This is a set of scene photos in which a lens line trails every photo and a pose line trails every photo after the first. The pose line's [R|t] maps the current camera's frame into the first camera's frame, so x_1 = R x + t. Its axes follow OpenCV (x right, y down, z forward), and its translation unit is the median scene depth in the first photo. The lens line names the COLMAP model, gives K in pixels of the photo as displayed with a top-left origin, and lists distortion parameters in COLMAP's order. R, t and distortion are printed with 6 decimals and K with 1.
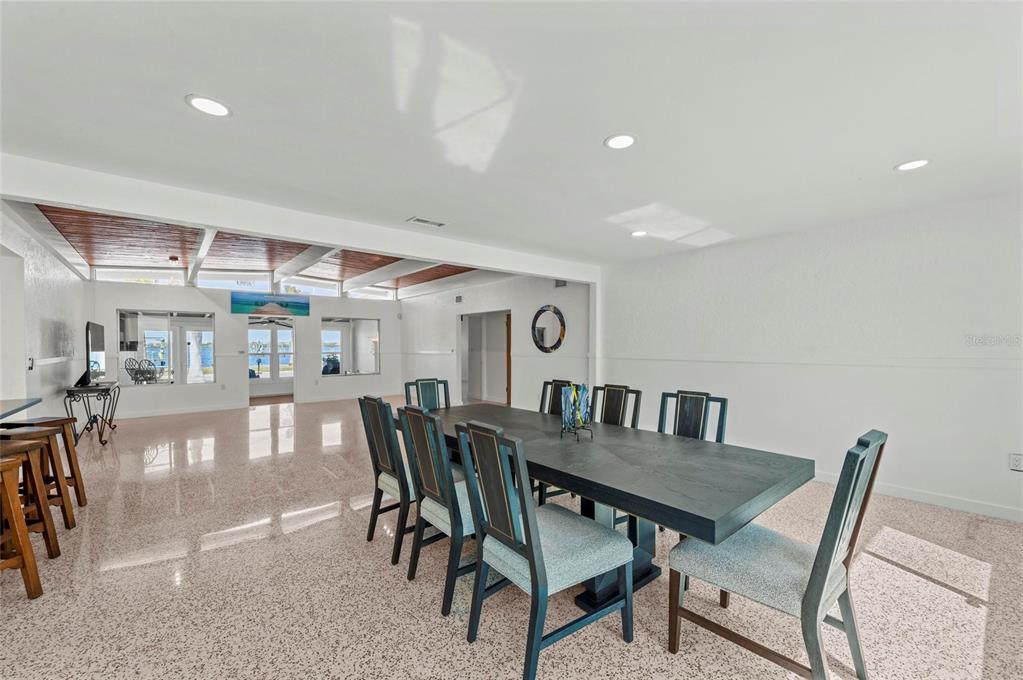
lens RADIAL K [[400.9, 0, 510.7], [0, 400.9, 342.8], [0, 0, 1]] dist [0.013377, -0.005166]
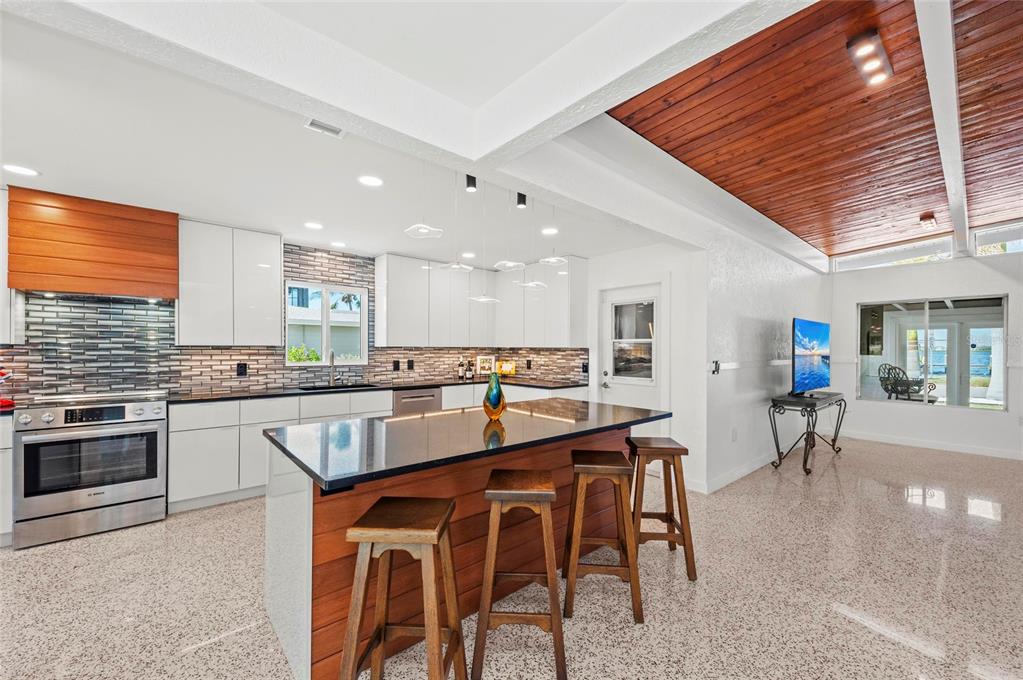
lens RADIAL K [[400.9, 0, 513.5], [0, 400.9, 354.1], [0, 0, 1]] dist [0.013377, -0.005166]
pose [[0.011036, 0.021148, -0.999715, -0.148582], [-0.000453, 0.999776, 0.021145, 0.002127], [0.999939, 0.000220, 0.011043, 0.268146]]
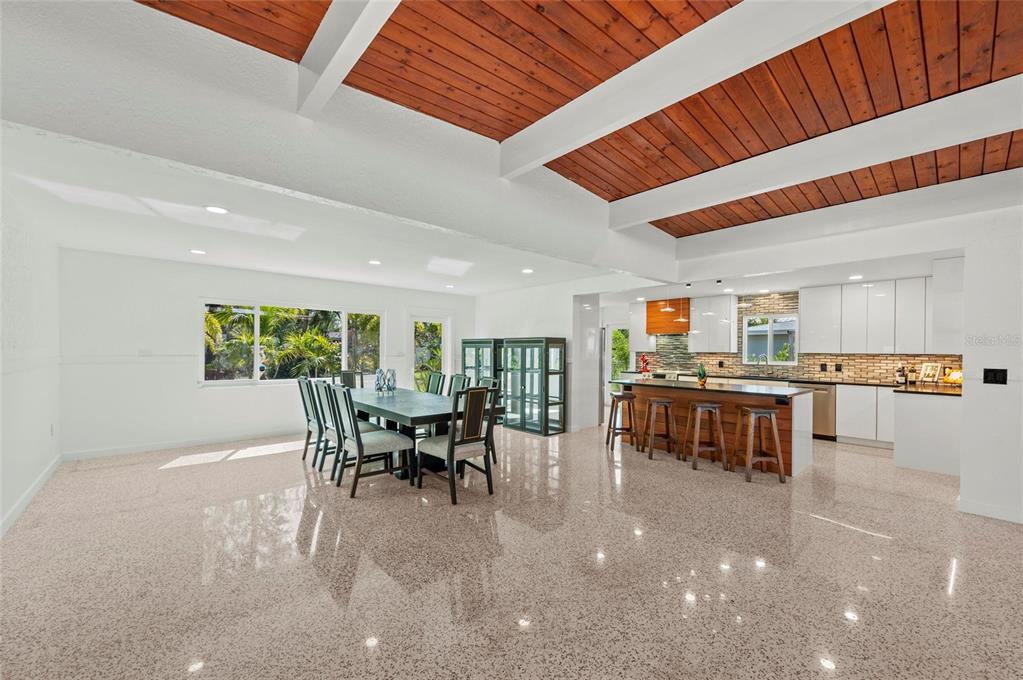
lens RADIAL K [[400.9, 0, 515.5], [0, 400.9, 351.0], [0, 0, 1]] dist [0.013377, -0.005166]
pose [[-0.999806, -0.004179, -0.019263, -0.124206], [-0.004057, 0.999972, -0.006353, 0.006803], [0.019289, -0.006274, -0.999794, 0.886584]]
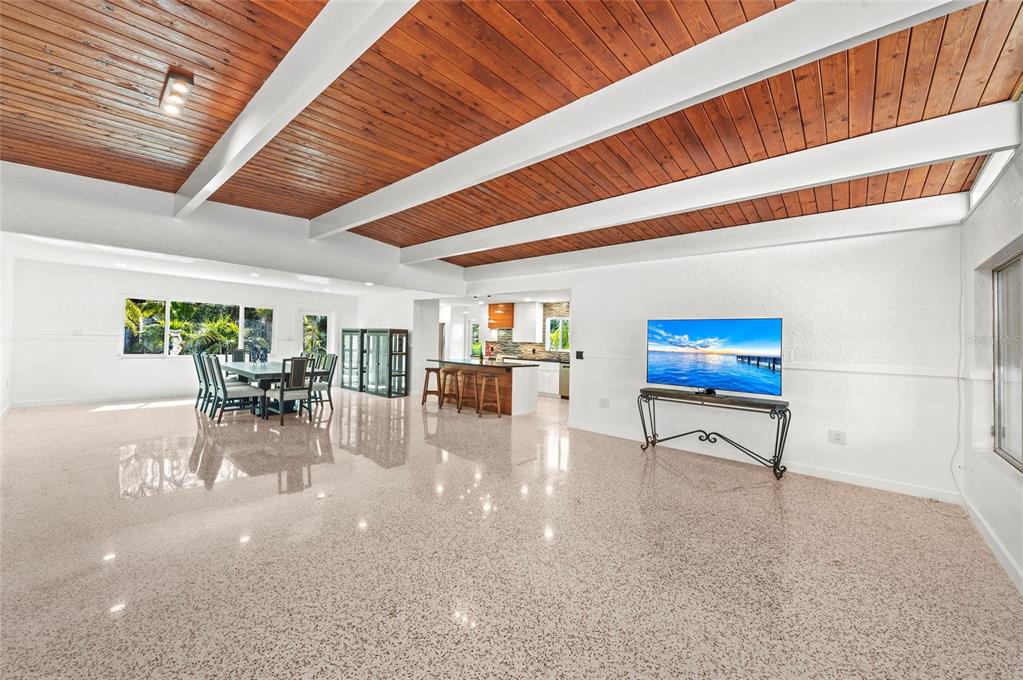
lens RADIAL K [[388.2, 0, 512.0], [0, 388.2, 334.4], [0, 0, 1]] dist [0.007053, -0.003872]
pose [[-0.989748, -0.027140, -0.140222, -0.371491], [-0.023780, 0.999390, -0.025582, 0.009974], [0.140830, -0.021985, -0.989790, 1.210465]]
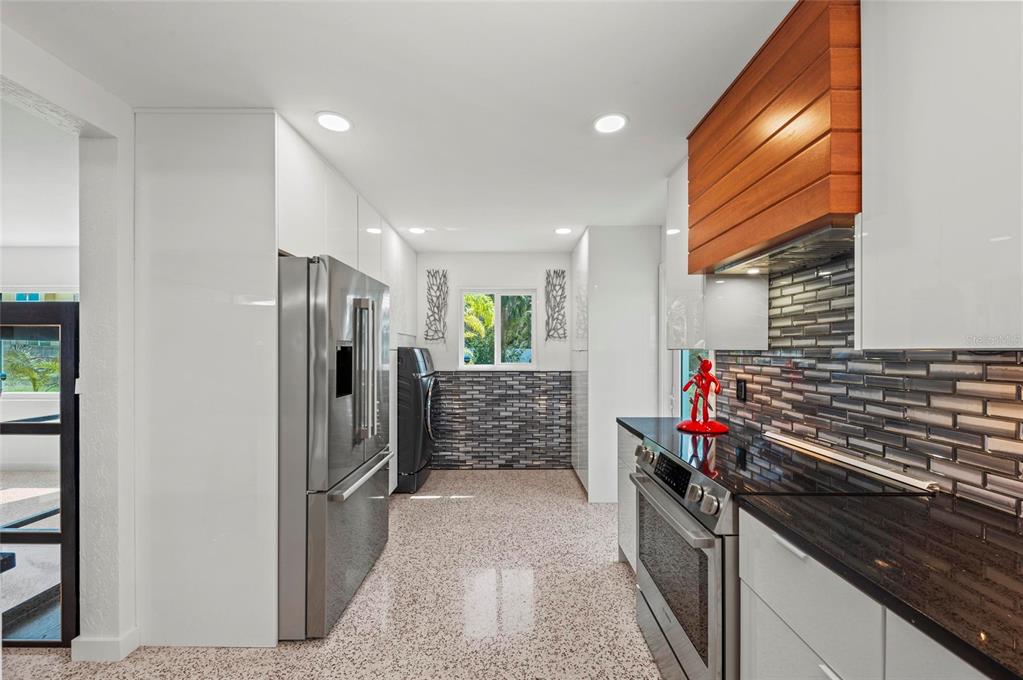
lens RADIAL K [[400.9, 0, 506.2], [0, 400.9, 349.9], [0, 0, 1]] dist [0.013377, -0.005166]
pose [[-0.754271, 0.005113, 0.656544, -0.556405], [-0.001176, 0.999958, -0.009138, 0.003481], [-0.656562, -0.007665, -0.754233, 0.117818]]
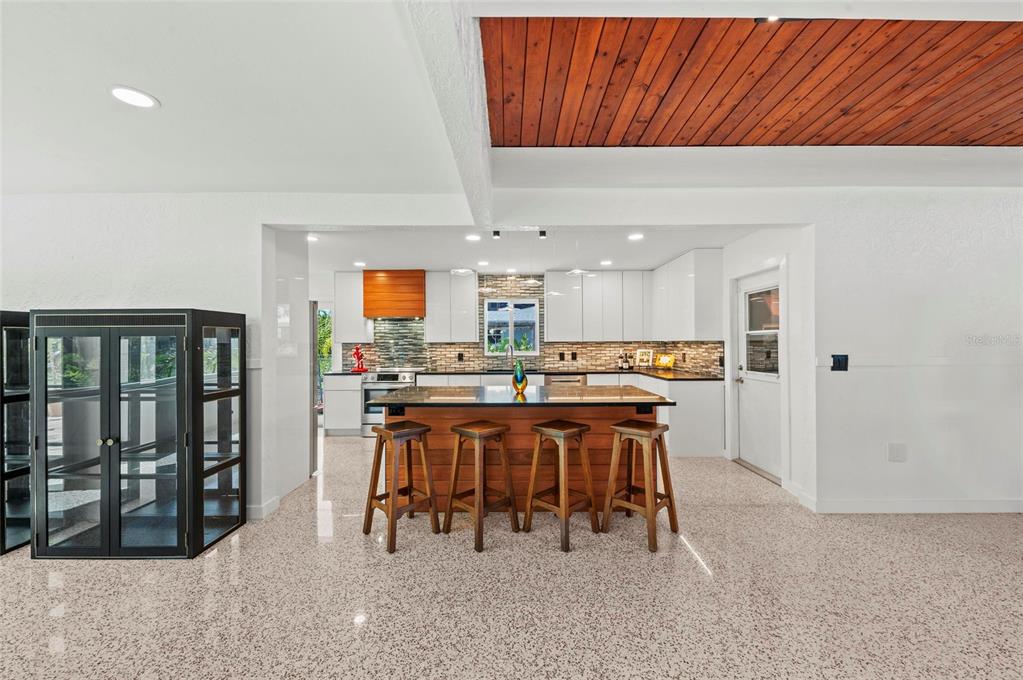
lens RADIAL K [[400.9, 0, 523.8], [0, 400.9, 342.8], [0, 0, 1]] dist [0.013377, -0.005166]
pose [[-0.651495, 0.009549, -0.758593, -0.126927], [0.013915, 0.999903, 0.000636, 0.004443], [0.758526, -0.010141, -0.651564, 0.539552]]
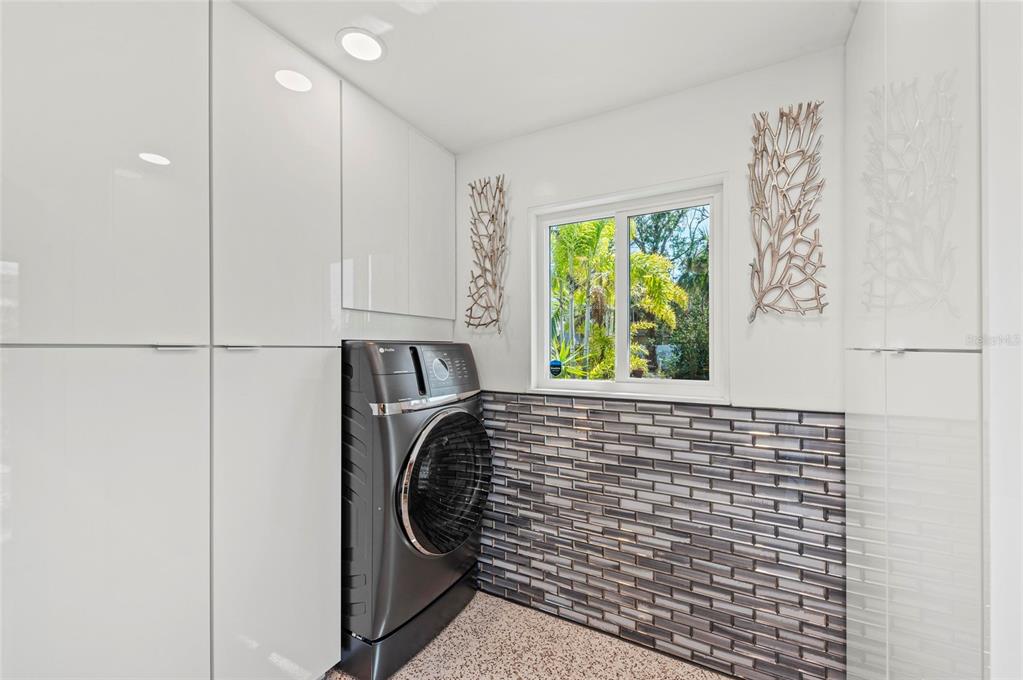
lens RADIAL K [[400.9, 0, 514.8], [0, 400.9, 343.1], [0, 0, 1]] dist [0.013377, -0.005166]
pose [[-0.328243, 0.002562, 0.944590, -0.385337], [-0.001453, 0.999994, -0.003218, -0.002576], [-0.944592, -0.002429, -0.328237, -0.156145]]
